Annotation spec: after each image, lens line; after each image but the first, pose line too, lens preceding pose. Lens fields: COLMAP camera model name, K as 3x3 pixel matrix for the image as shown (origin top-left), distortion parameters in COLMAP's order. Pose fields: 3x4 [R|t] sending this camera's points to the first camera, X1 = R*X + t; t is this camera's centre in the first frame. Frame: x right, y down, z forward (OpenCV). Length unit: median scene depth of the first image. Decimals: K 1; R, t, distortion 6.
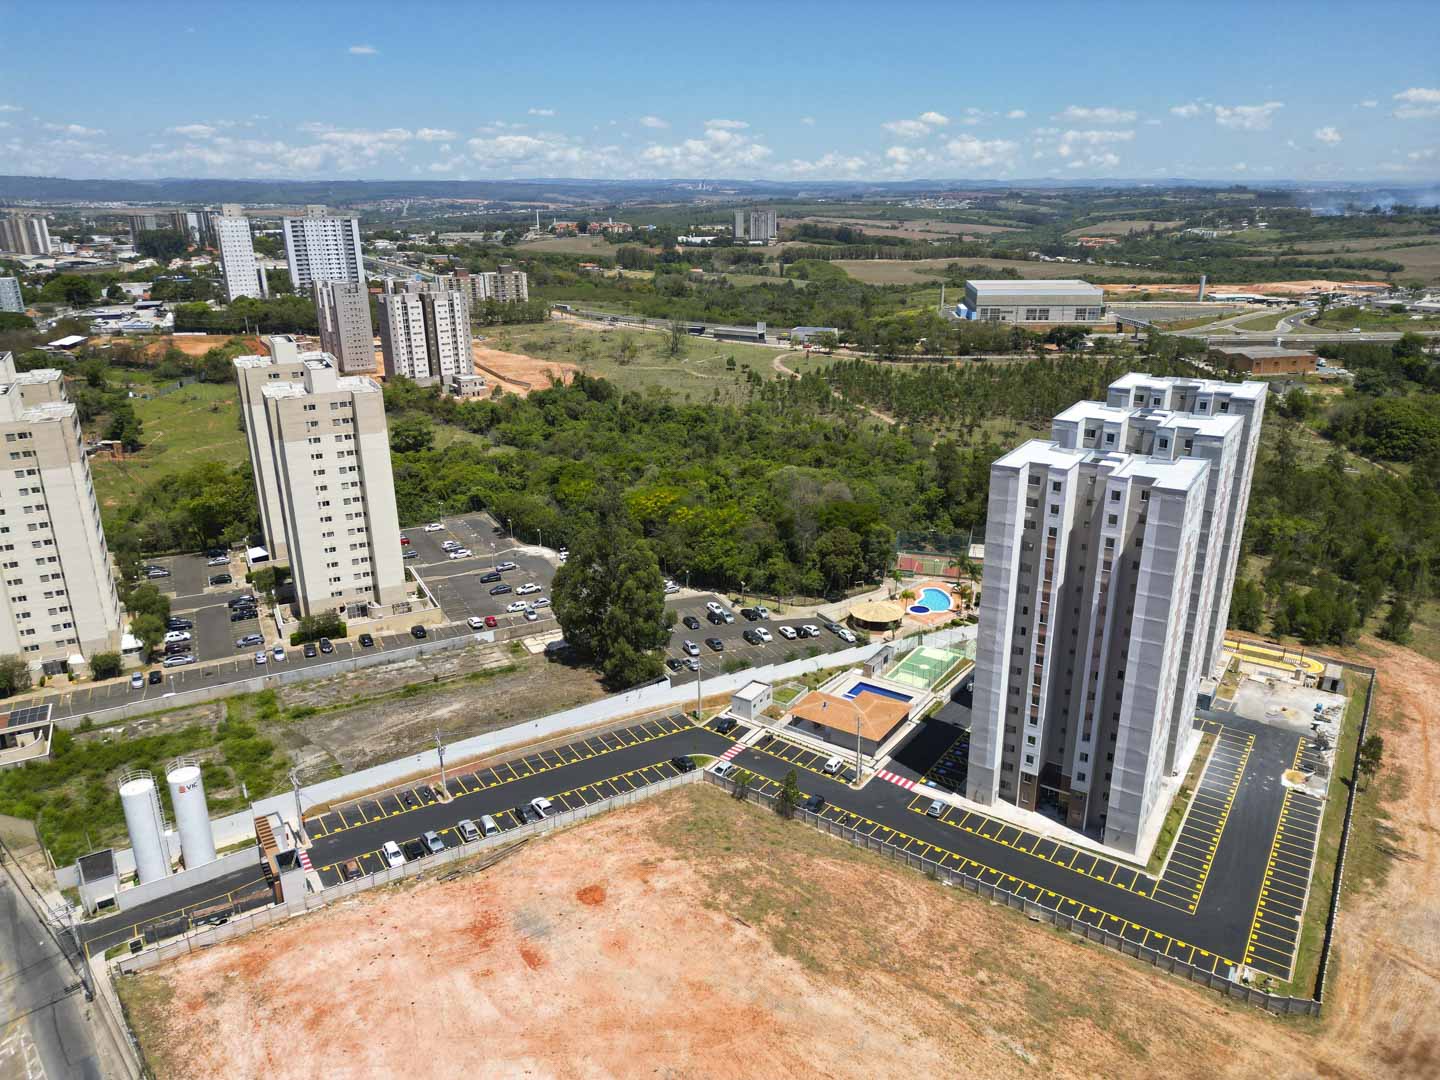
lens RADIAL K [[1007.0, 0, 720.0], [0, 1007.0, 540.0], [0, 0, 1]] dist [0.068542, -0.070025]
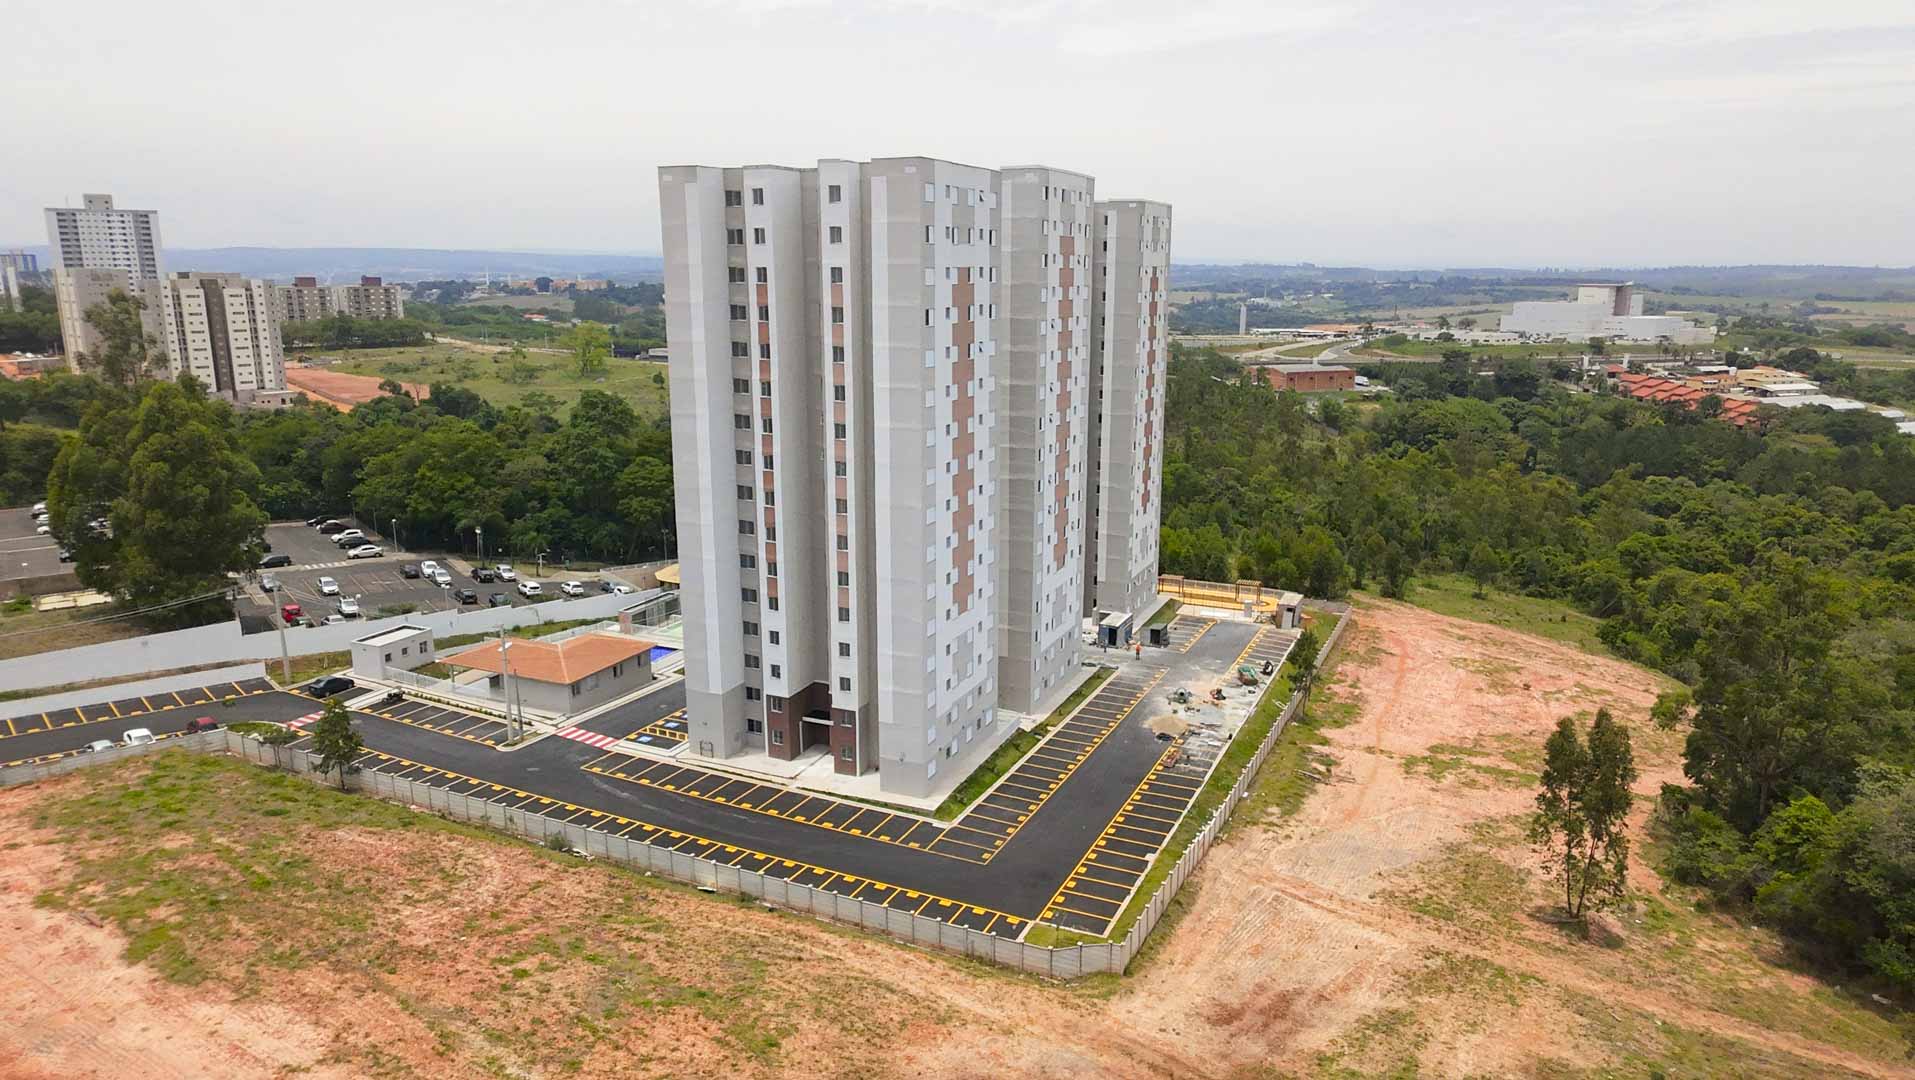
lens RADIAL K [[1222.7, 0, 961.7], [0, 1222.7, 538.8], [0, 0, 1]] dist [0.004586, 0.002791]
pose [[0.984552, -0.028371, 0.172776, 0.197166], [0.047699, 0.992922, -0.108765, 0.151208], [-0.168467, 0.115326, 0.978938, 0.162761]]
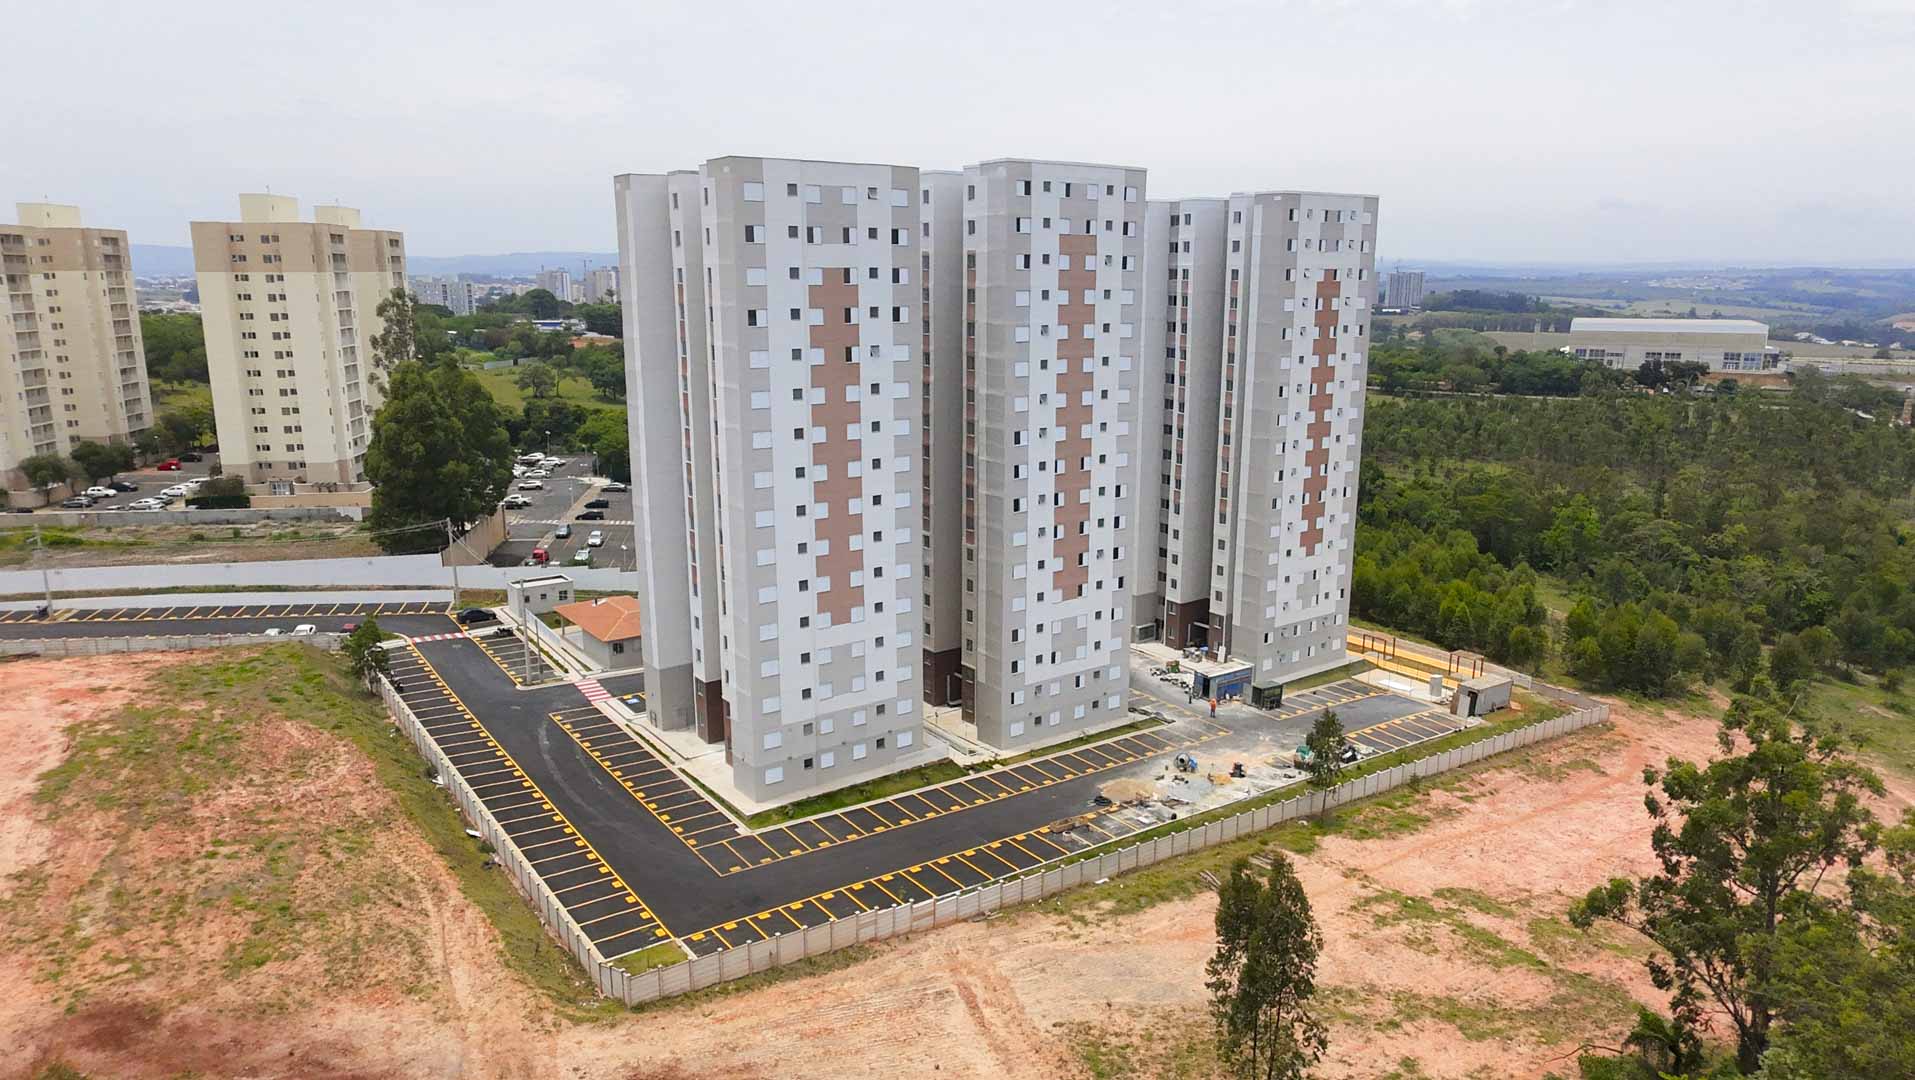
lens RADIAL K [[1222.7, 0, 961.7], [0, 1222.7, 538.8], [0, 0, 1]] dist [0.004586, 0.002791]
pose [[0.940736, 0.080796, -0.329376, 0.484765], [-0.118570, 0.988272, -0.096227, 0.134397], [0.317738, 0.129579, 0.939283, 0.211399]]
